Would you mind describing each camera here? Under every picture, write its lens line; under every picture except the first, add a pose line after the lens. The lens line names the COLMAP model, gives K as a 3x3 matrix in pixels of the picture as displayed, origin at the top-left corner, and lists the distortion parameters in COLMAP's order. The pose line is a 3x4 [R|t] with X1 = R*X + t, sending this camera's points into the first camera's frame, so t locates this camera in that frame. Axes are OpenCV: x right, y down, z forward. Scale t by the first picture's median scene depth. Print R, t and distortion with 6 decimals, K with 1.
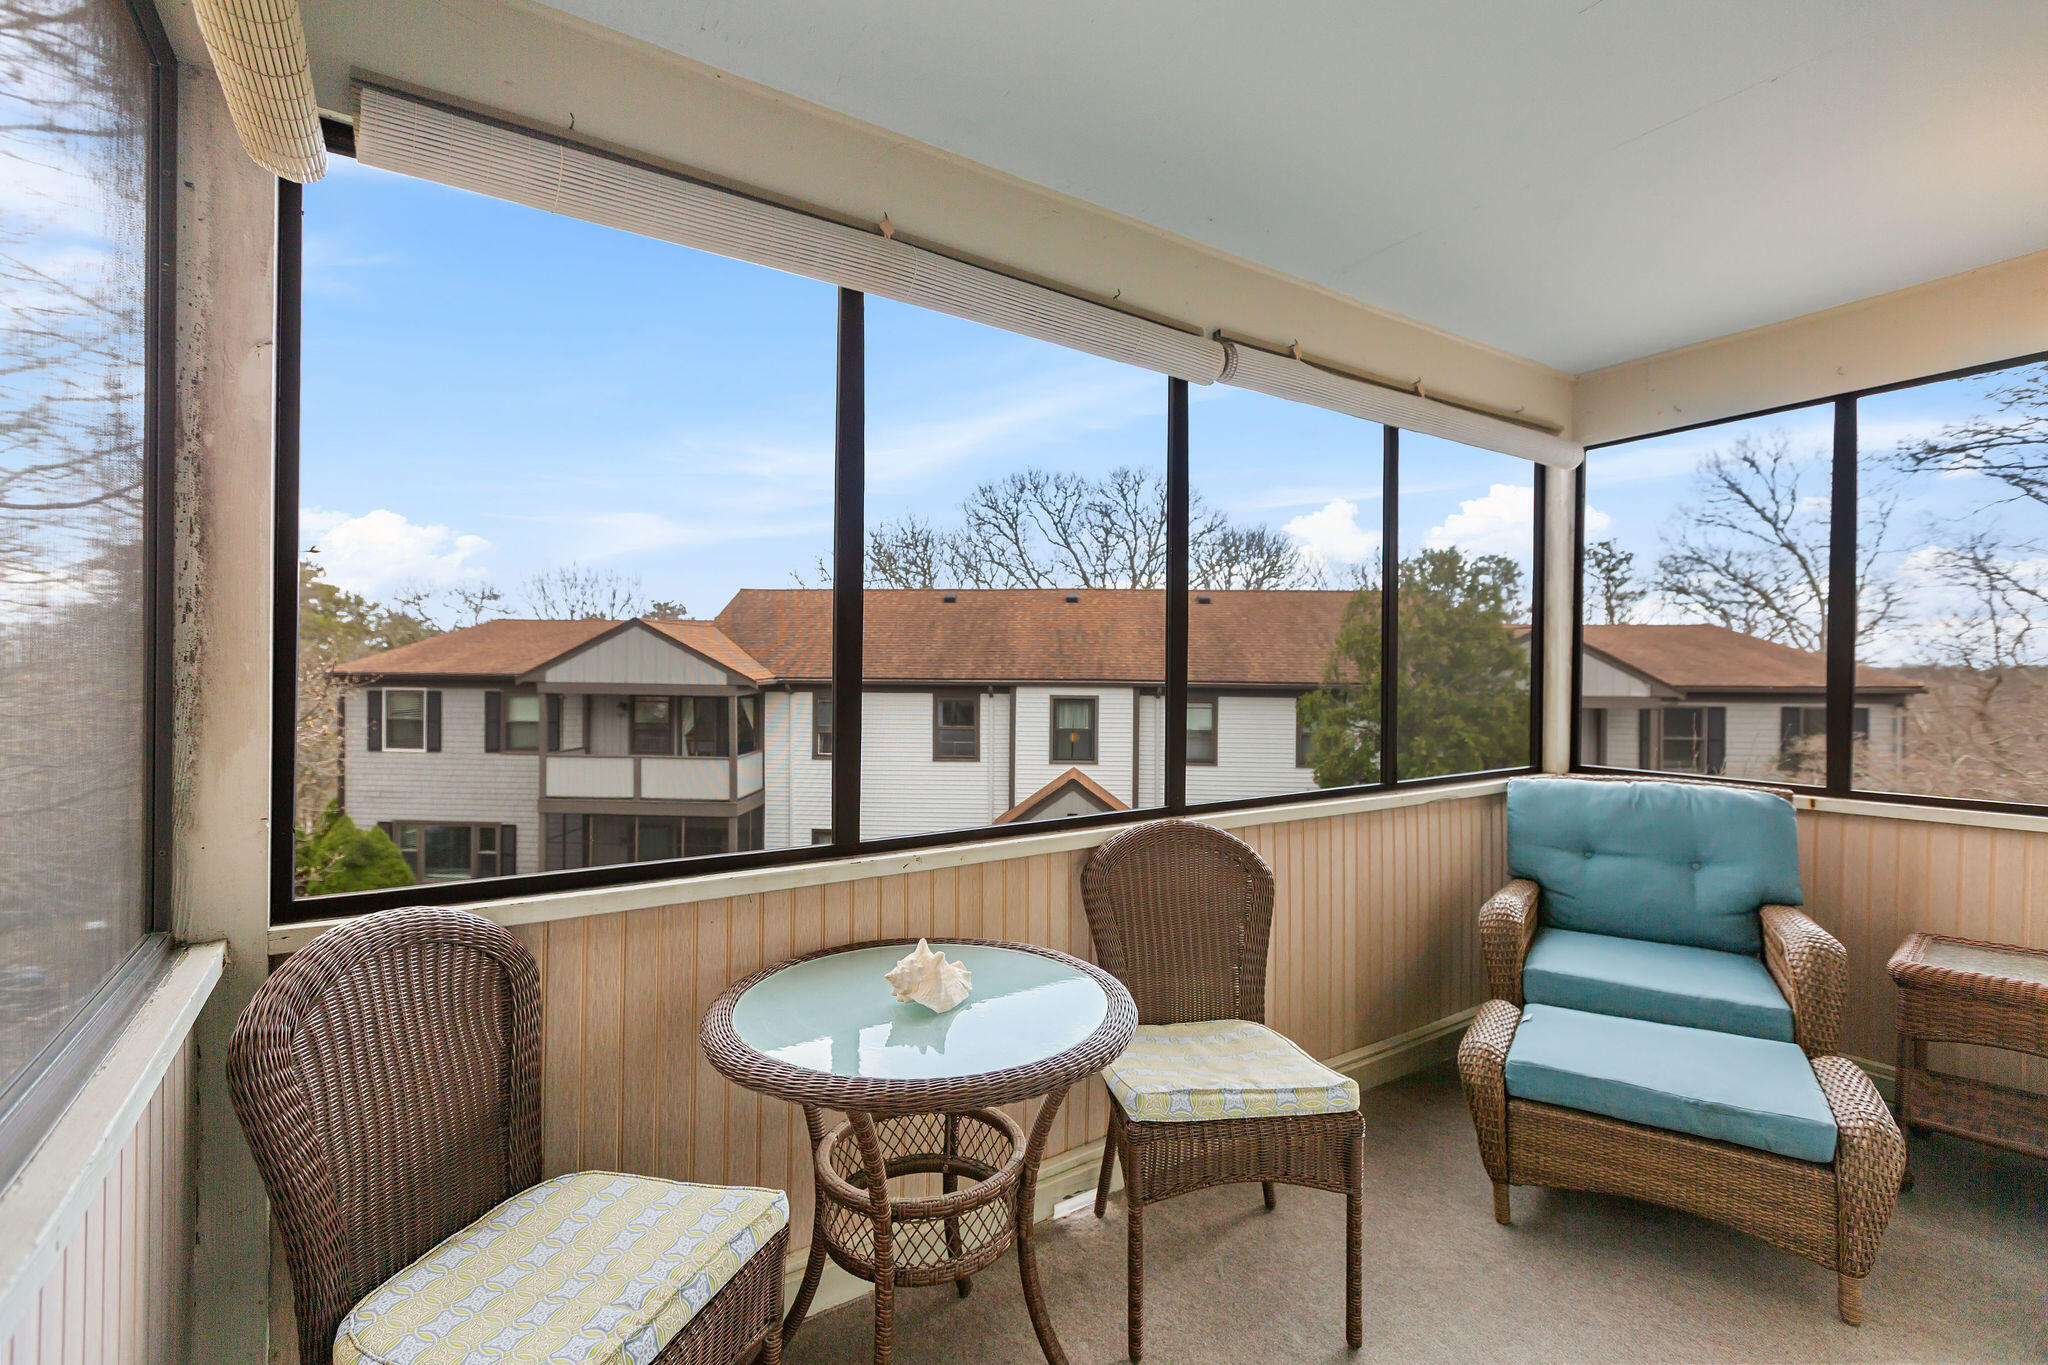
lens RADIAL K [[915.9, 0, 1030.7], [0, 915.9, 669.6], [0, 0, 1]] dist [0.004526, 0.000108]
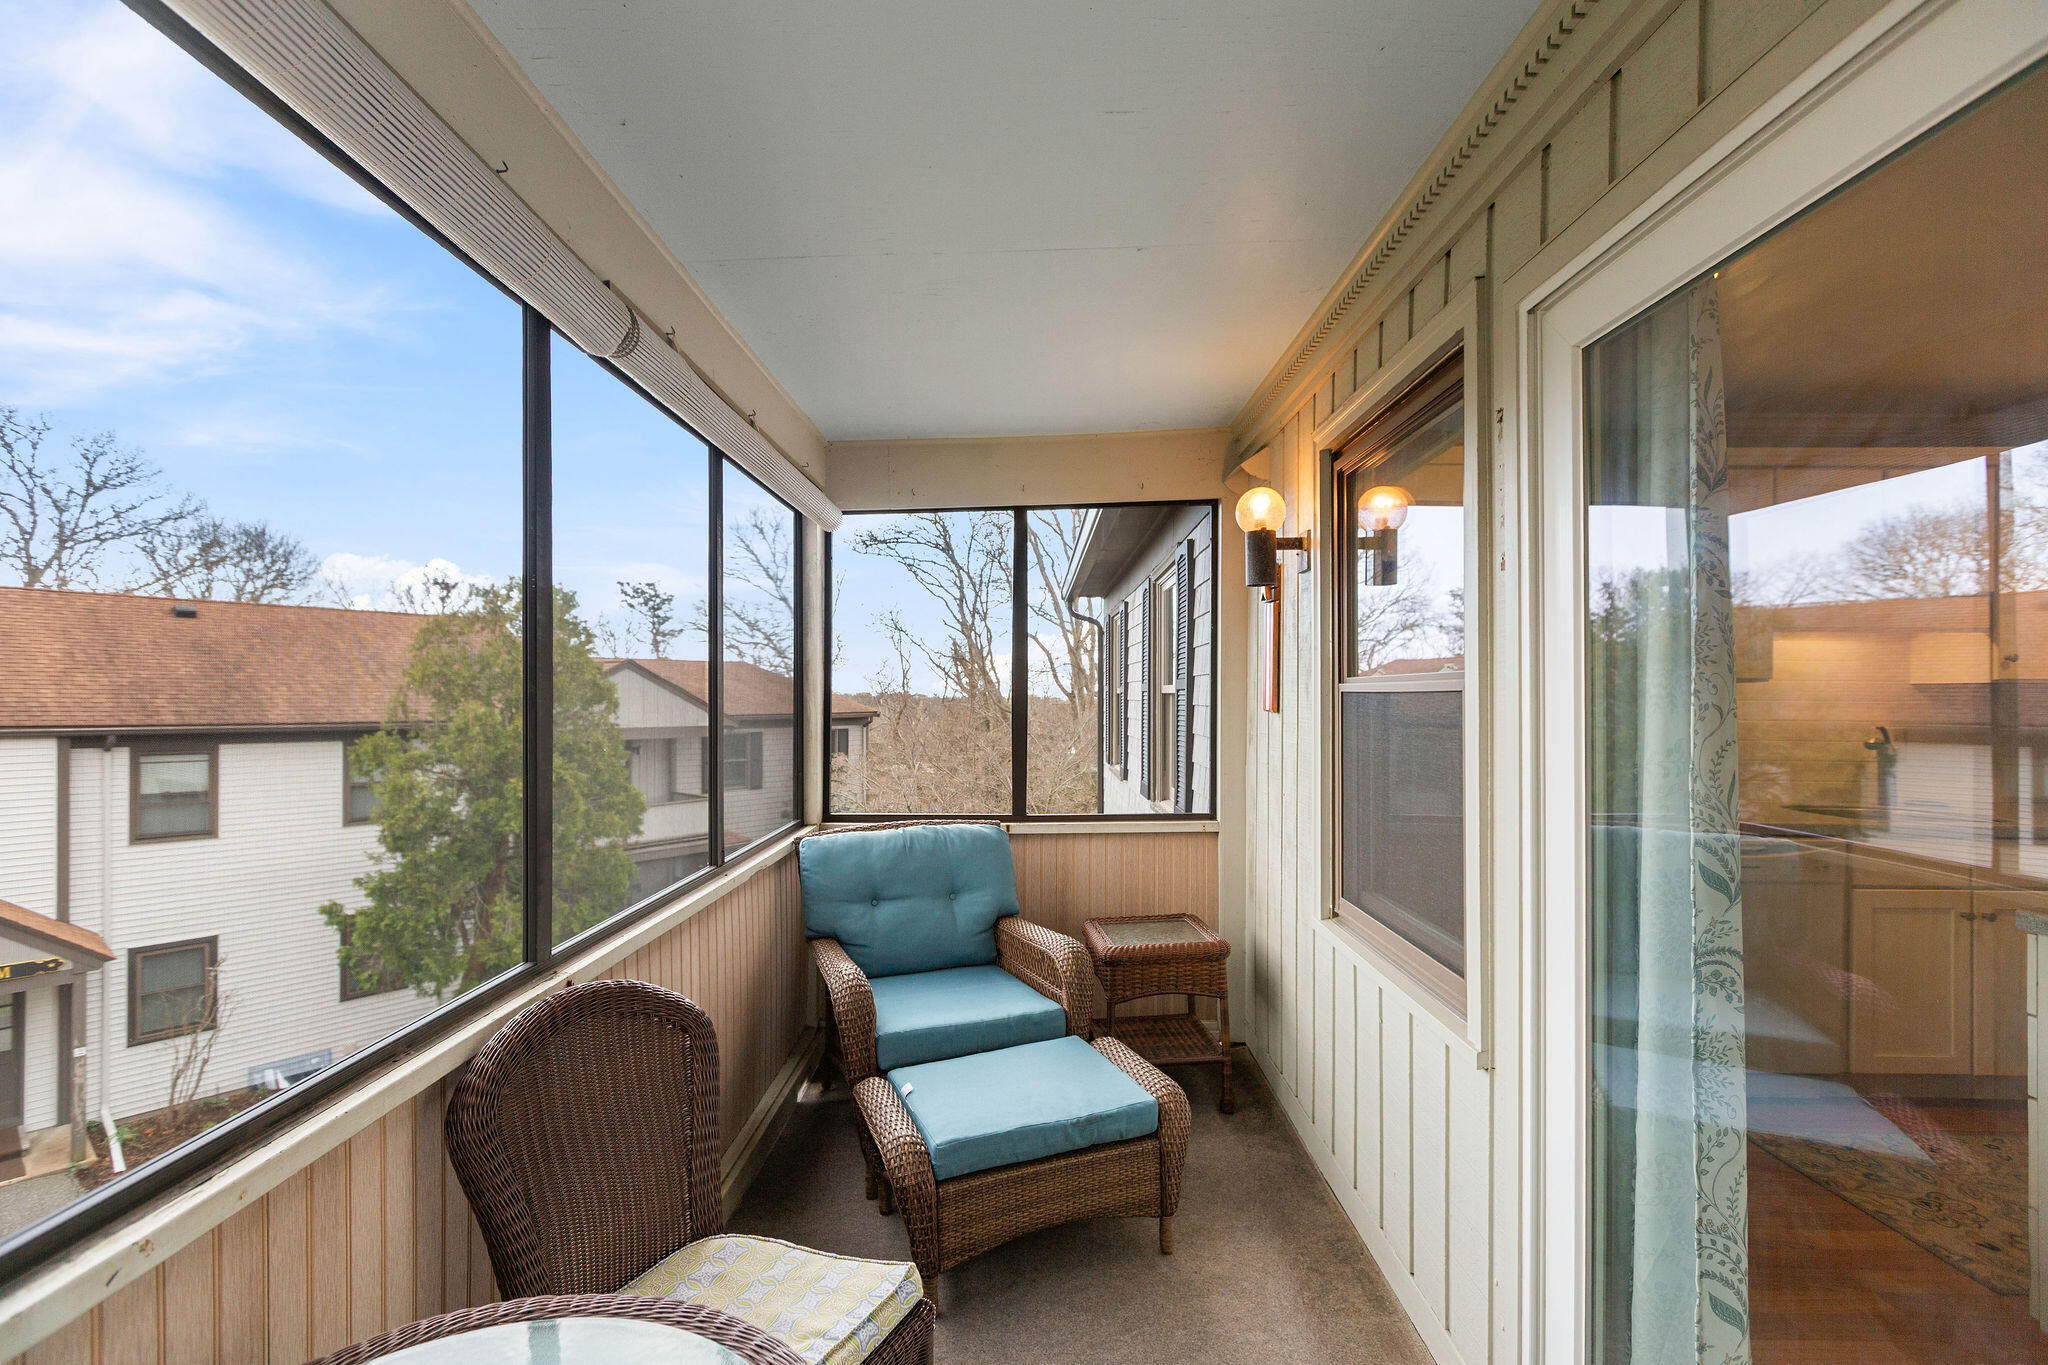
lens RADIAL K [[915.9, 0, 1020.0], [0, 915.9, 699.1], [0, 0, 1]] dist [0.004526, 0.000108]
pose [[0.589533, -0.007908, 0.807706, -0.181743], [0.008856, 0.999955, 0.003327, -0.043604], [-0.807696, 0.005192, 0.589577, 0.310159]]
